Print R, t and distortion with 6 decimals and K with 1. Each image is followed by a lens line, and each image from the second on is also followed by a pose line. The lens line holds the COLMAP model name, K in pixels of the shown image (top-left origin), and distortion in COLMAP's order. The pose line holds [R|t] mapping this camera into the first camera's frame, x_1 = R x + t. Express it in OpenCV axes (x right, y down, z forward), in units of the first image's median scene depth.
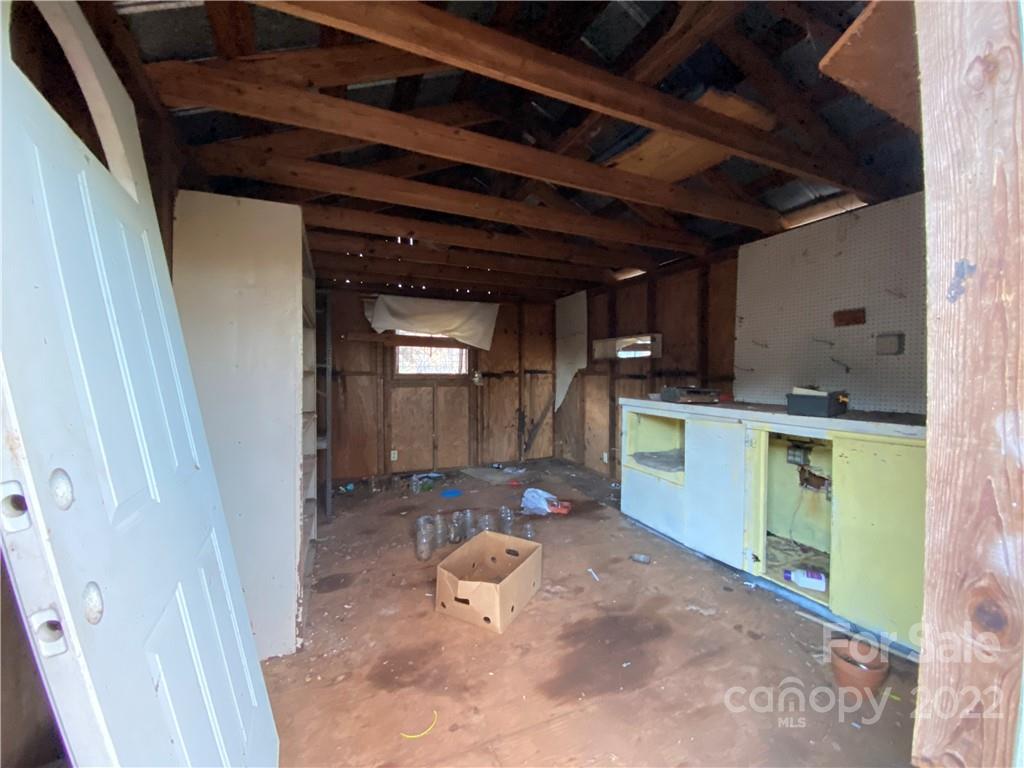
lens RADIAL K [[413.7, 0, 508.7], [0, 413.7, 382.0], [0, 0, 1]] dist [0.018697, -0.020576]
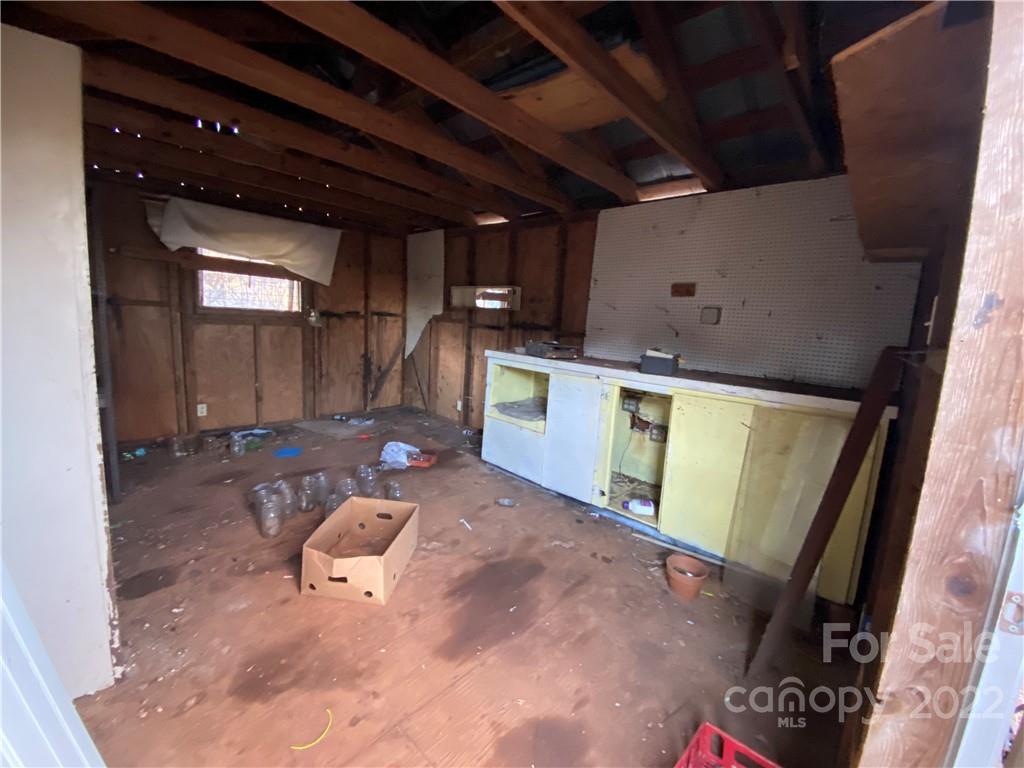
lens RADIAL K [[413.7, 0, 508.7], [0, 413.7, 382.0], [0, 0, 1]] dist [0.018697, -0.020576]
pose [[0.917566, -0.003284, 0.397569, -0.109865], [-0.052982, 0.990037, 0.130456, -0.024590], [-0.394037, -0.140766, 0.908251, 0.088376]]
